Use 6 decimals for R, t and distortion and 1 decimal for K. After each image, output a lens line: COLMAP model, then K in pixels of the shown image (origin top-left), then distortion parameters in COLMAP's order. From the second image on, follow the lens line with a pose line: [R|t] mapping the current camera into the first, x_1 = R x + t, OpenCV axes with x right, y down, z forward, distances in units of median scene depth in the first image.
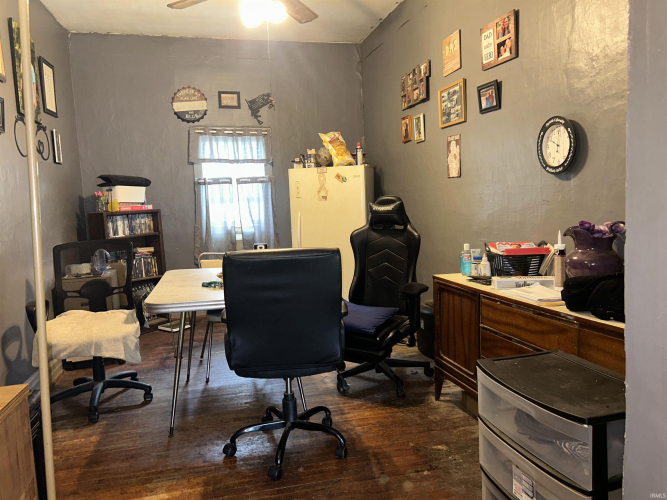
lens RADIAL K [[499.5, 0, 333.4], [0, 499.5, 245.8], [0, 0, 1]] dist [0.040481, -0.048708]
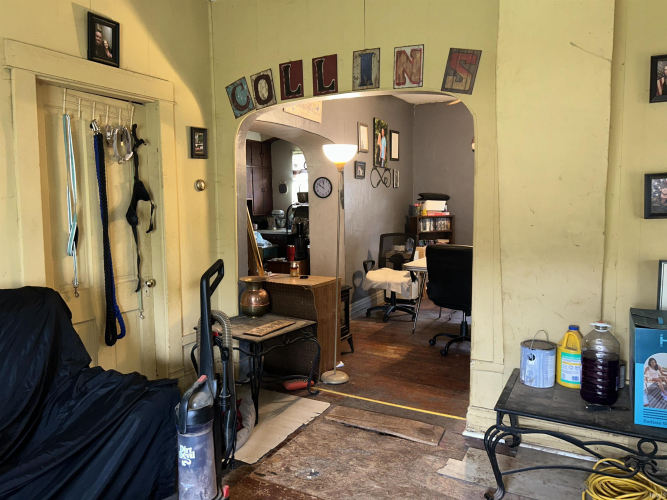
lens RADIAL K [[499.5, 0, 334.9], [0, 499.5, 247.9], [0, 0, 1]] dist [0.040481, -0.048708]
pose [[0.749616, 0.092827, -0.655331, 0.426610], [-0.081113, 0.995537, 0.048234, -0.019237], [0.656884, 0.016999, 0.753800, -0.424559]]
